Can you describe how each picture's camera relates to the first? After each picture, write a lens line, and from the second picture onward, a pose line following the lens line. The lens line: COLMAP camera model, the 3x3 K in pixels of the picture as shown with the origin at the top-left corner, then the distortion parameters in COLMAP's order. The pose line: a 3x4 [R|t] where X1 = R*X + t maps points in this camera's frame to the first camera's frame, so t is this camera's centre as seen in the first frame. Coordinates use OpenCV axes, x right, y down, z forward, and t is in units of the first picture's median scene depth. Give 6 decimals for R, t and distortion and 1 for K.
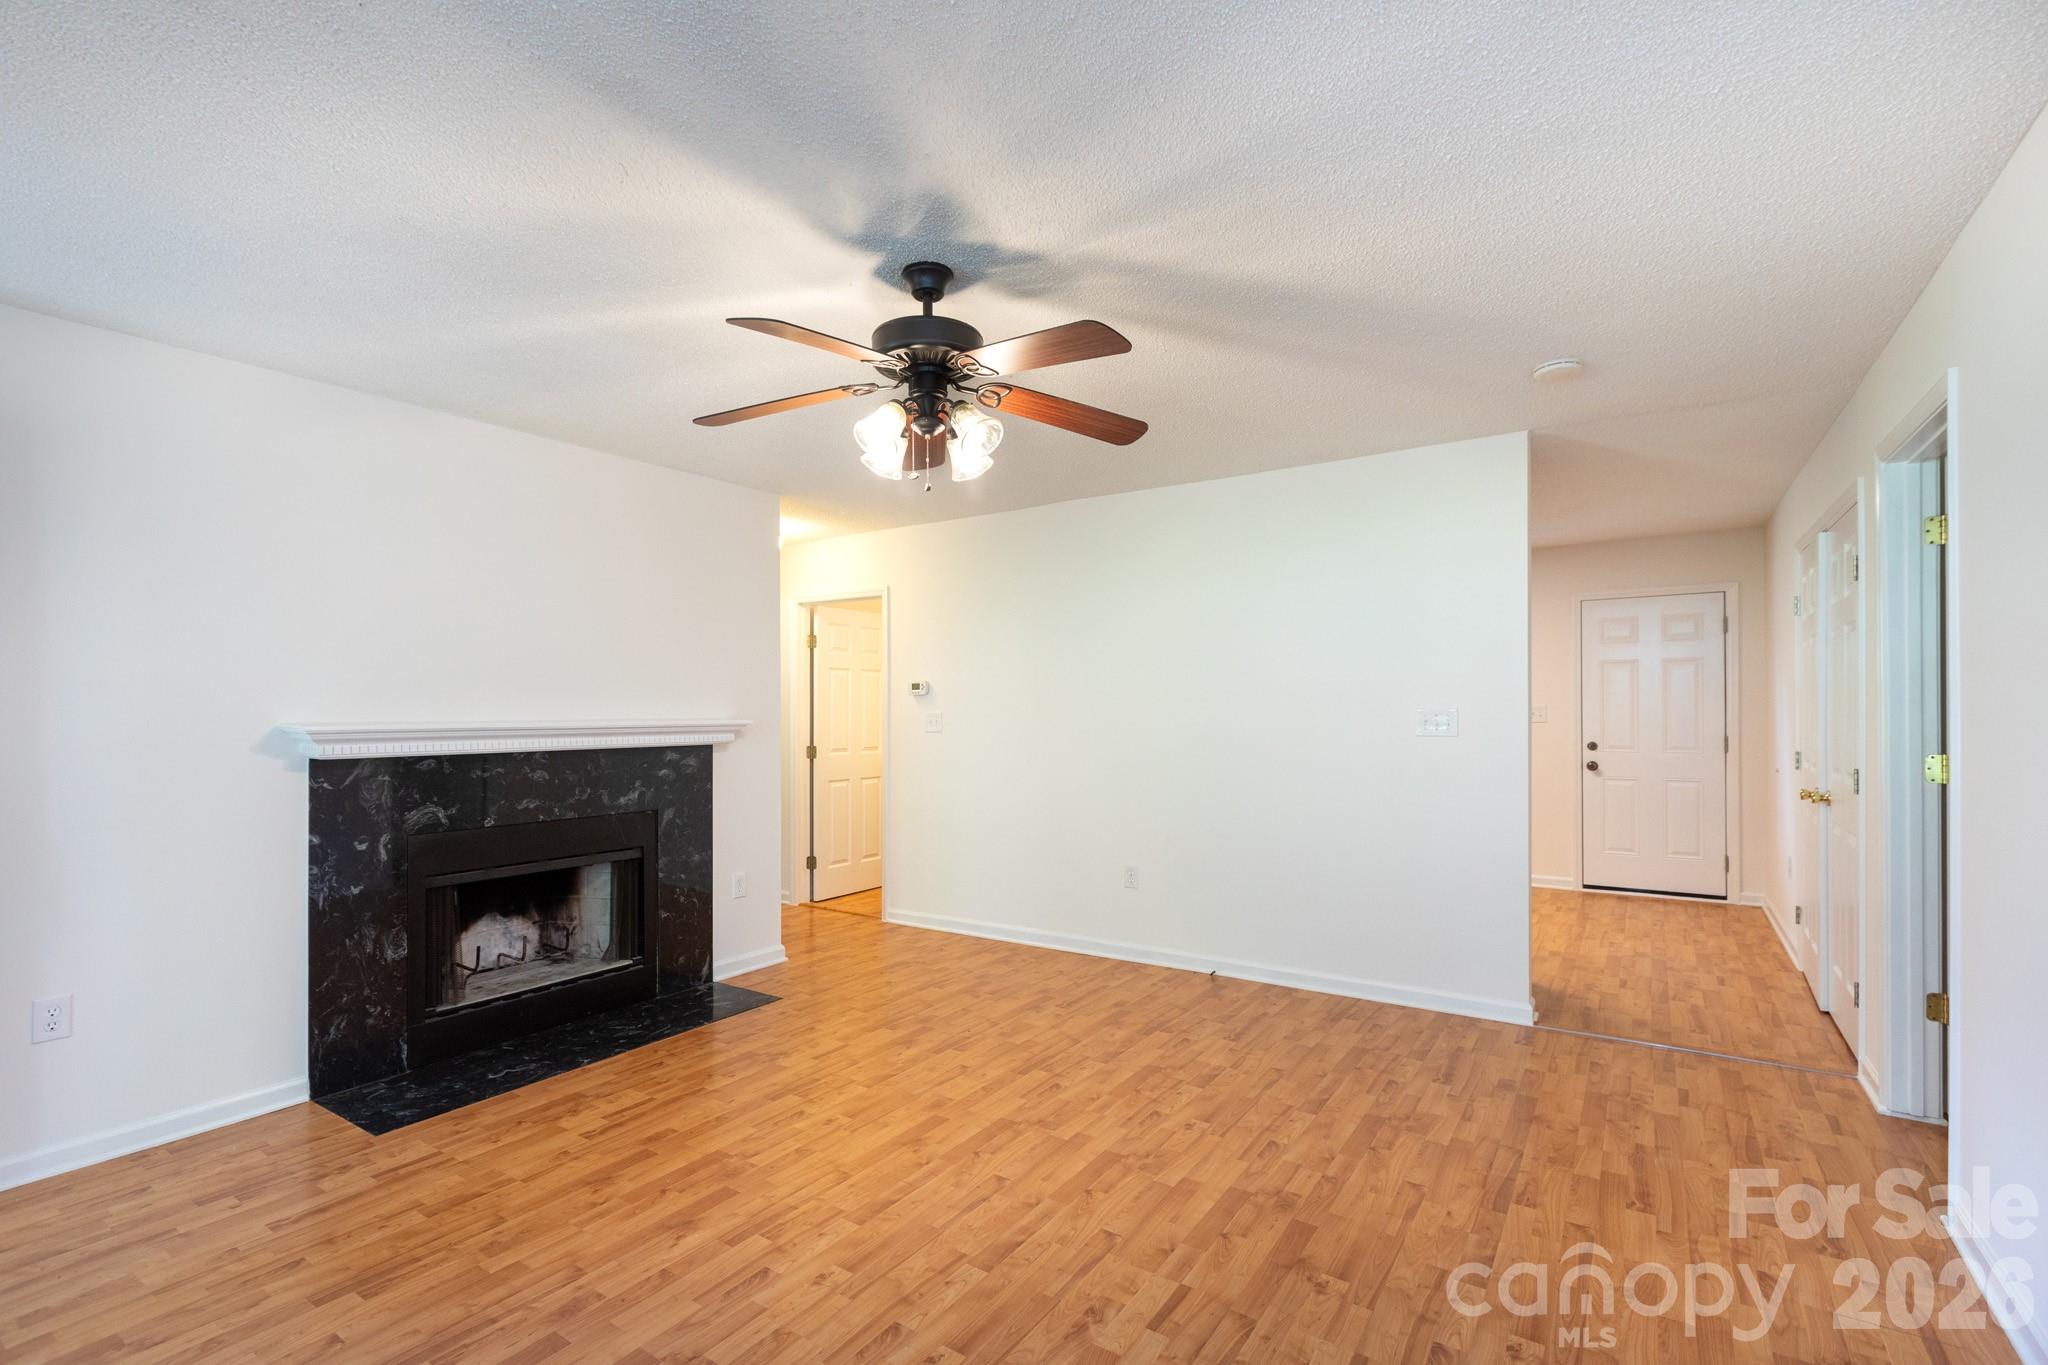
lens RADIAL K [[947.4, 0, 999.3], [0, 947.4, 708.0], [0, 0, 1]] dist [-0.001100, -0.000141]
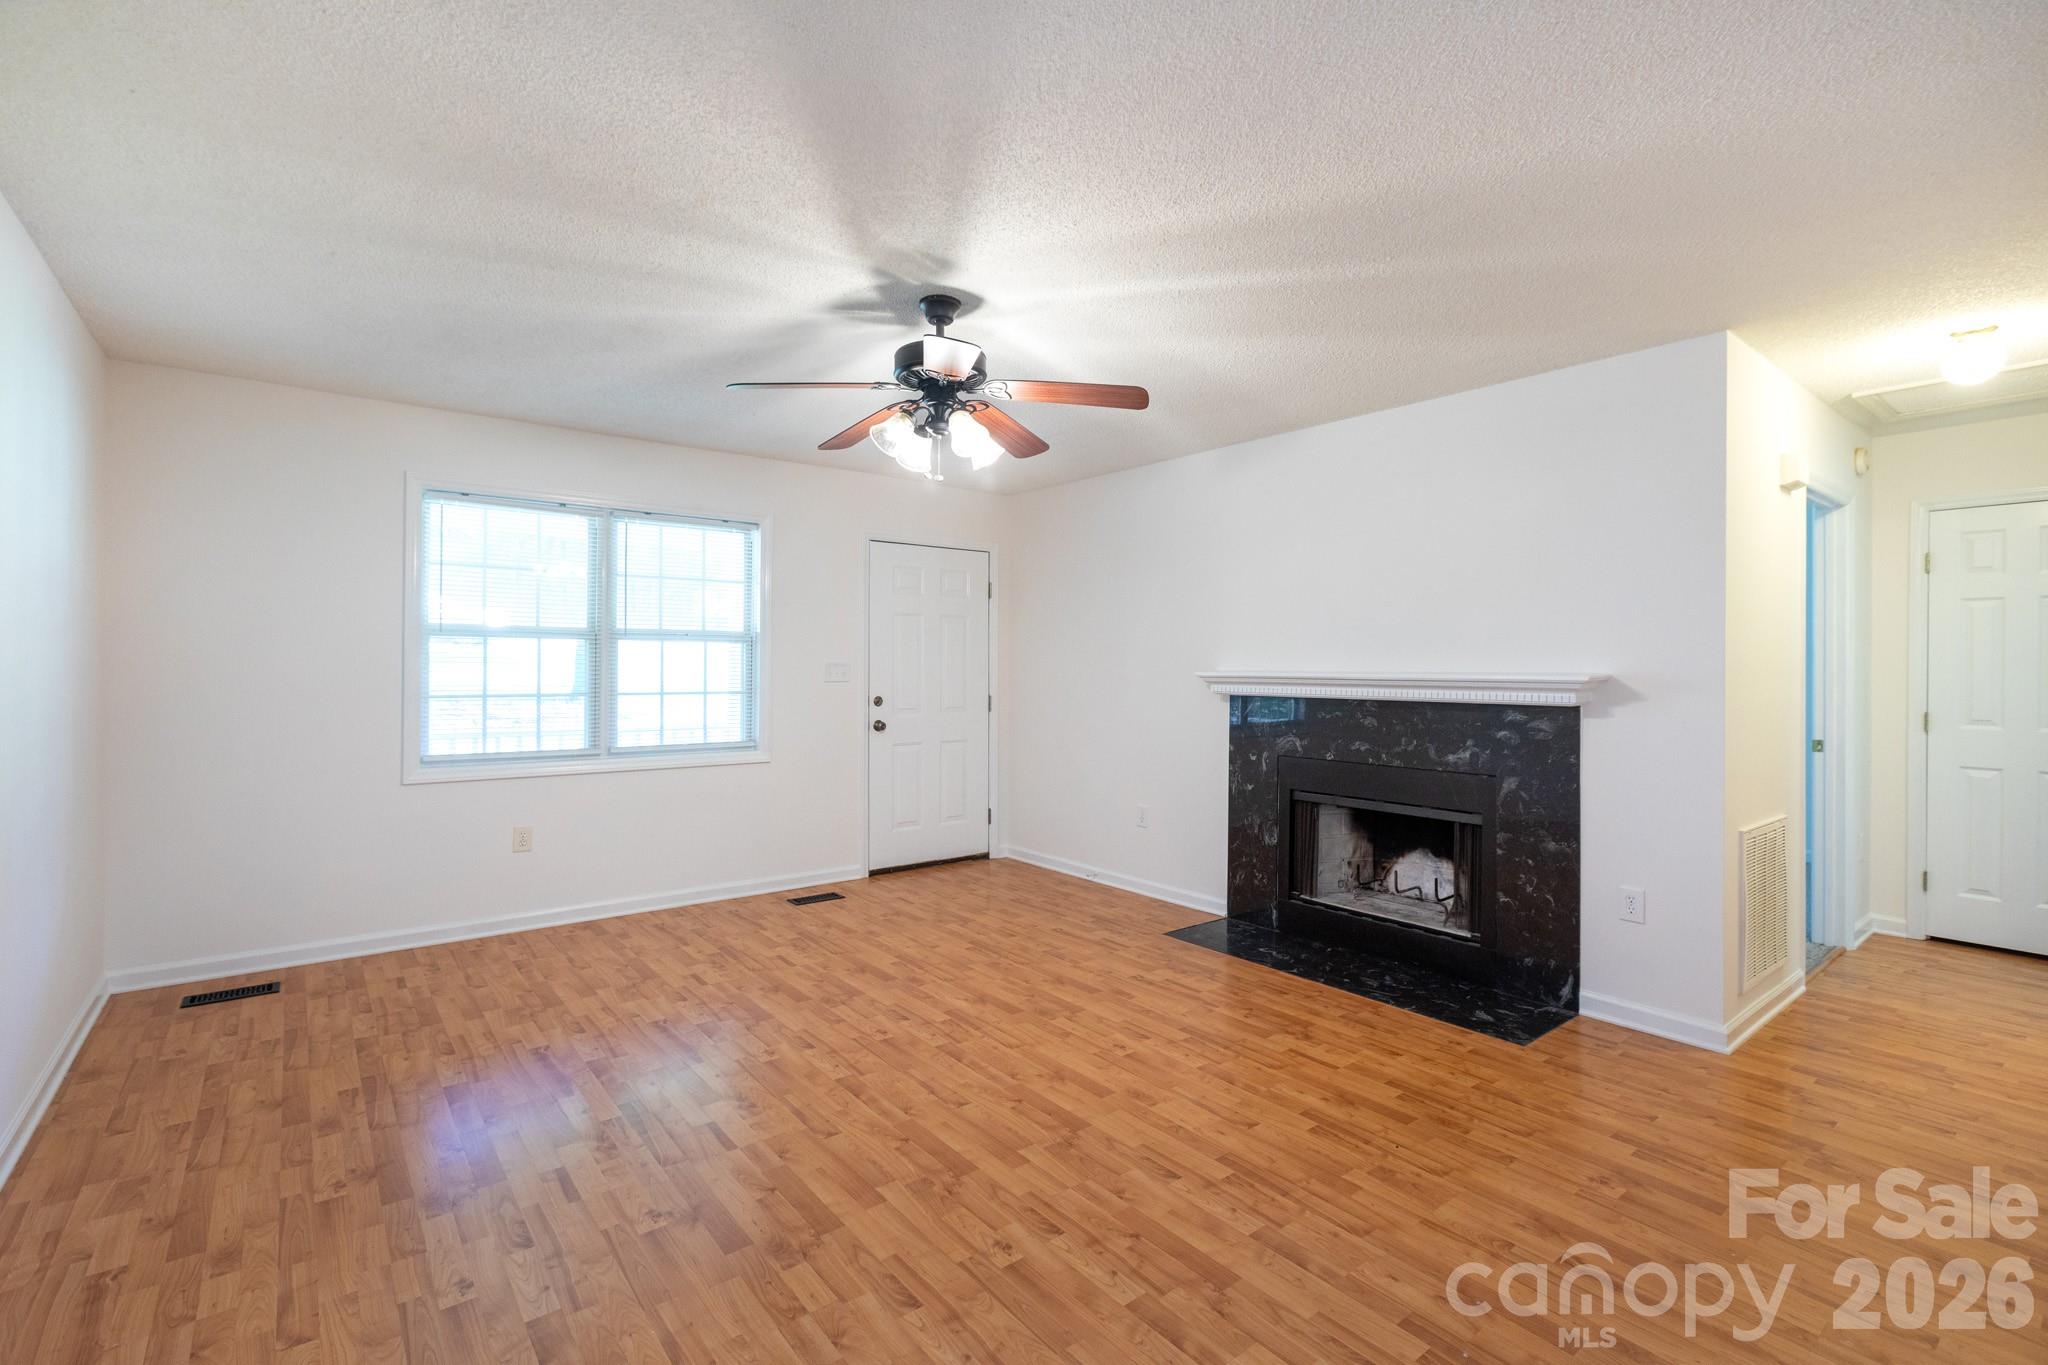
lens RADIAL K [[948.1, 0, 1040.4], [0, 948.1, 664.7], [0, 0, 1]] dist [-0.001109, -0.000097]
pose [[-0.302688, 0.000775, -0.953089, 0.684346], [-0.000086, 1.000000, 0.000840, 0.004159], [0.953090, 0.000337, -0.302688, 0.978081]]
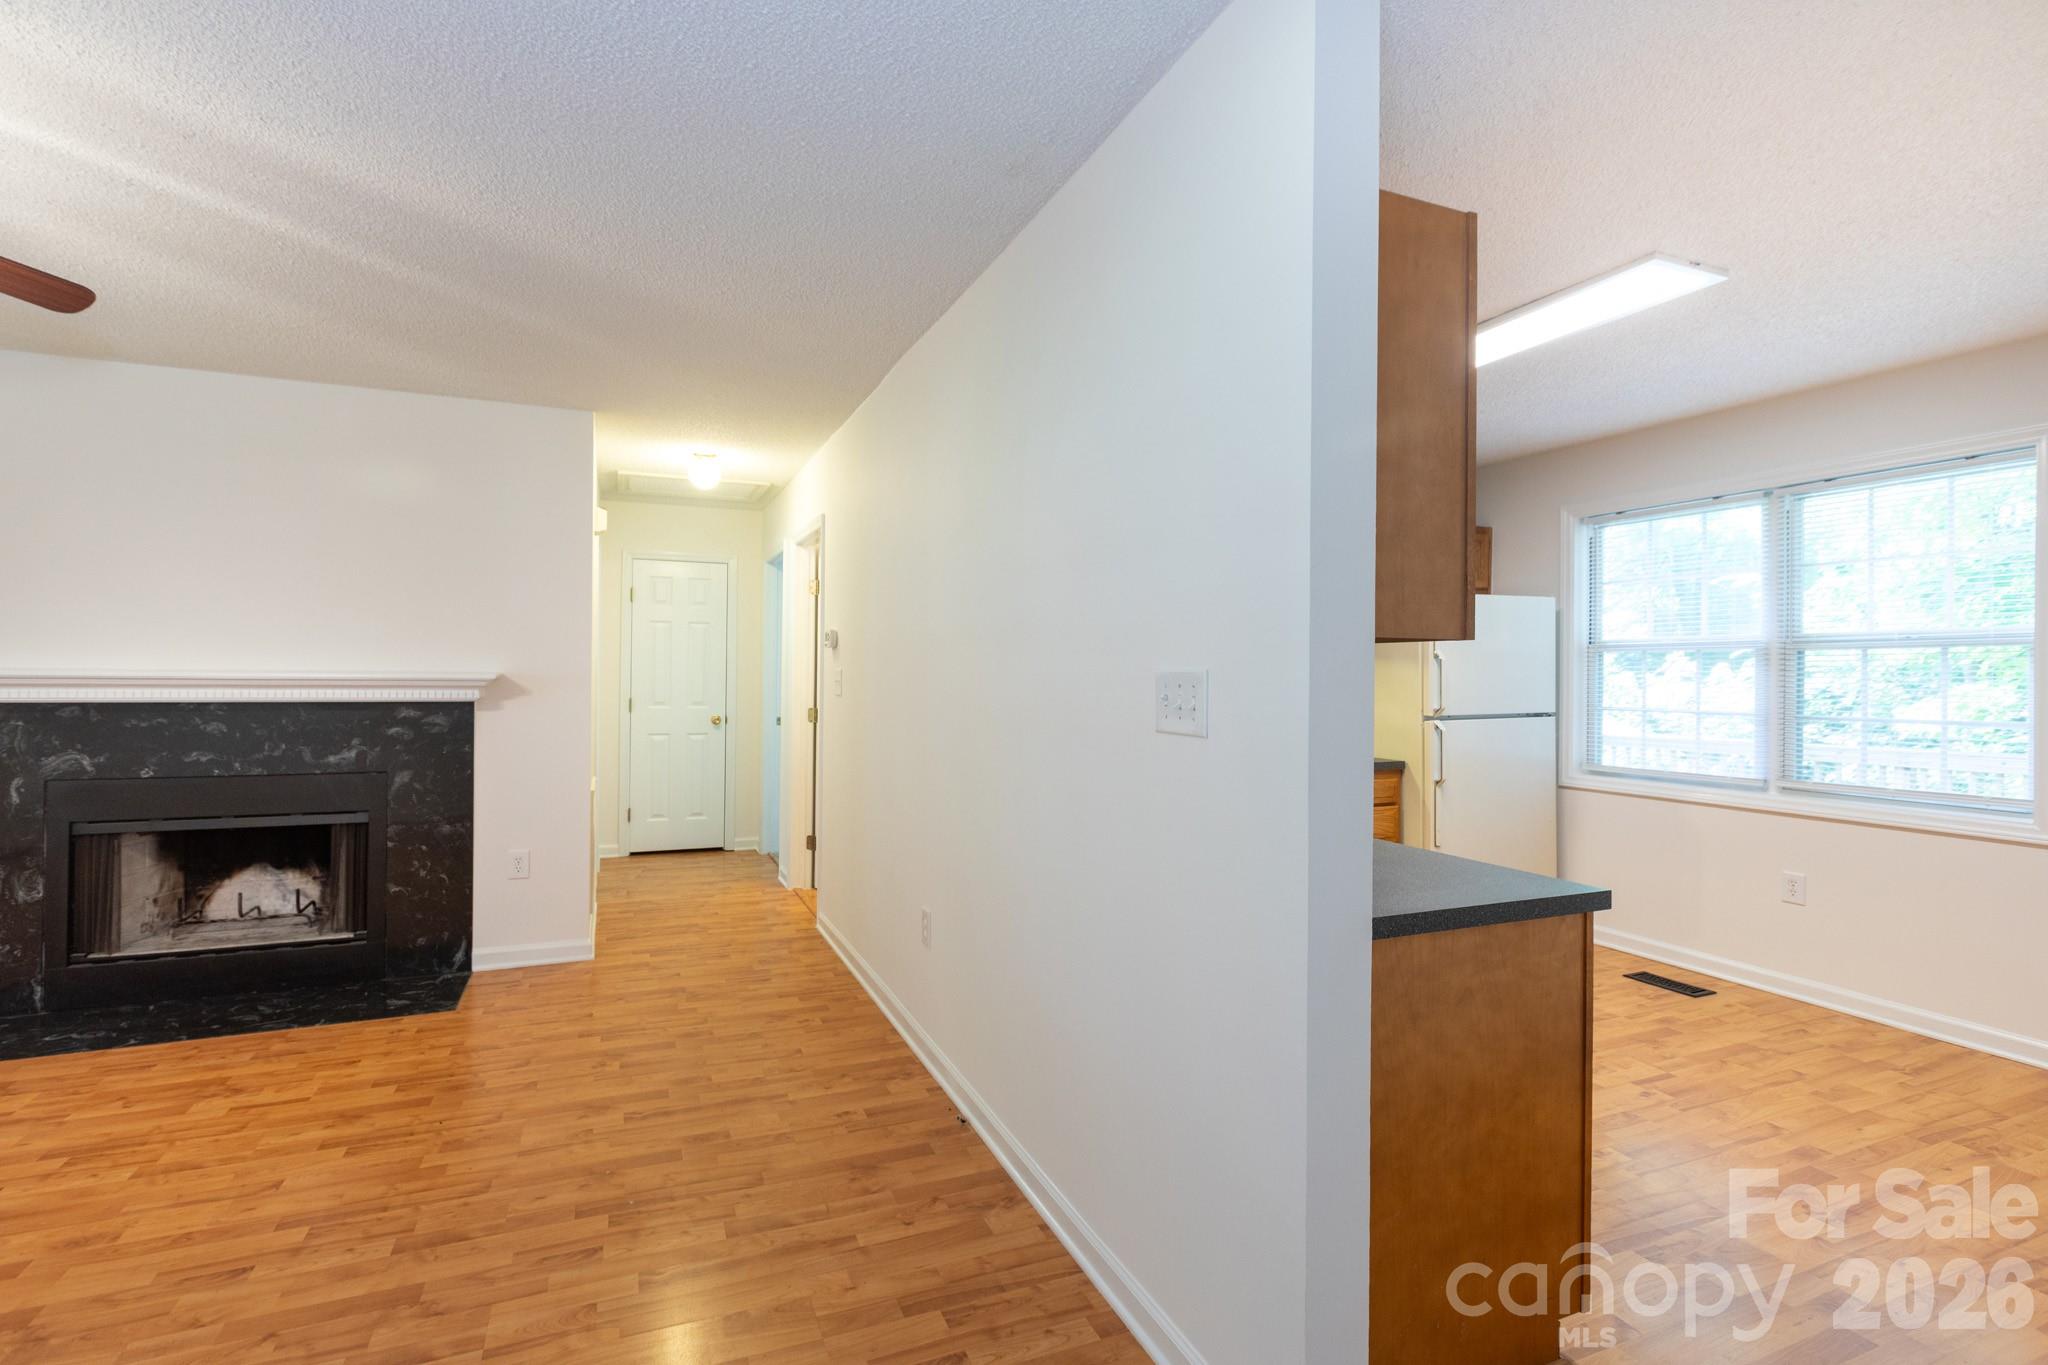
lens RADIAL K [[916.5, 0, 1000.2], [0, 916.5, 673.0], [0, 0, 1]] dist [0.002882, -0.001476]
pose [[0.830992, 0.013536, -0.556120, 0.692466], [-0.011606, 0.999908, 0.006996, 0.000447], [0.556164, 0.000641, 0.831073, 0.677800]]
